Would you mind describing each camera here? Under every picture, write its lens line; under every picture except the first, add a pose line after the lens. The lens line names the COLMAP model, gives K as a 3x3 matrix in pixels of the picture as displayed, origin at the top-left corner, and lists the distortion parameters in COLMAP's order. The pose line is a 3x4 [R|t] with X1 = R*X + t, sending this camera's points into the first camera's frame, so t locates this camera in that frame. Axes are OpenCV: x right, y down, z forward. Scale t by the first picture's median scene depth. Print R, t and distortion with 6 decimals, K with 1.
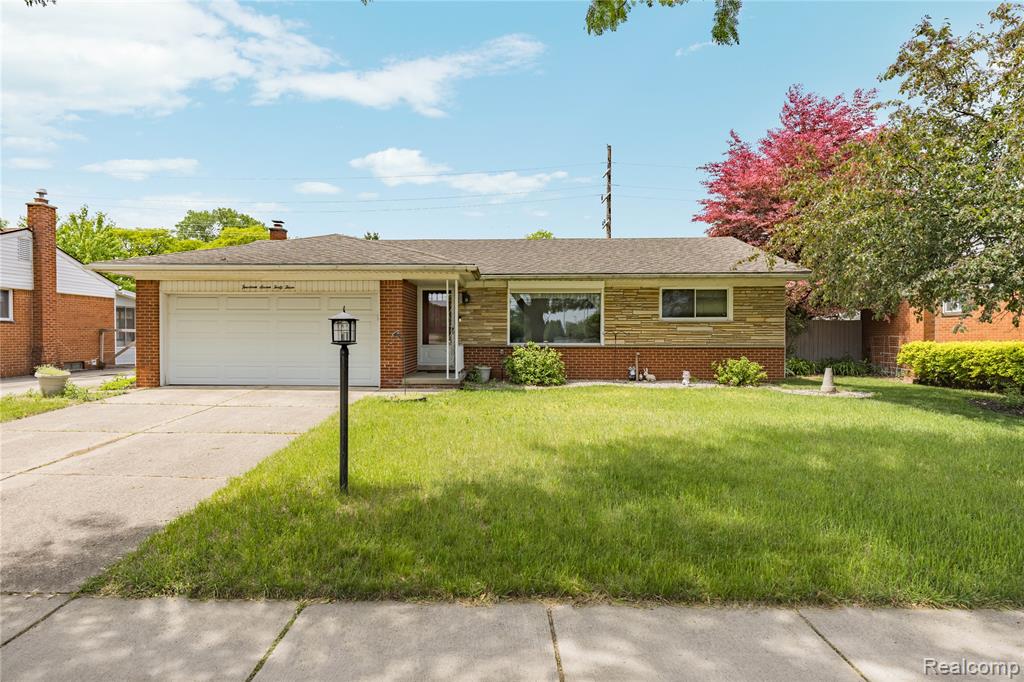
lens RADIAL K [[563.5, 0, 512.6], [0, 563.5, 331.4], [0, 0, 1]] dist [-0.001315, -0.000539]
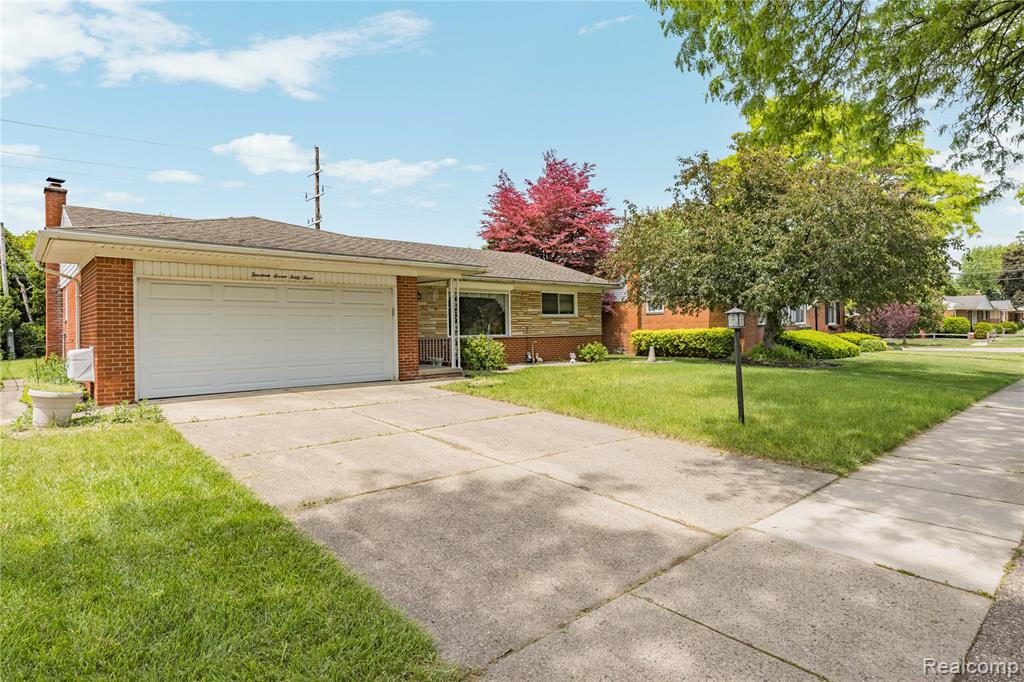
lens RADIAL K [[532.5, 0, 513.6], [0, 532.5, 317.4], [0, 0, 1]] dist [0.000244, 0.000368]
pose [[0.736932, 0.003316, 0.675958, -0.663435], [0.008834, 0.999855, -0.014536, 0.000664], [-0.675909, 0.016683, 0.736796, 0.131295]]
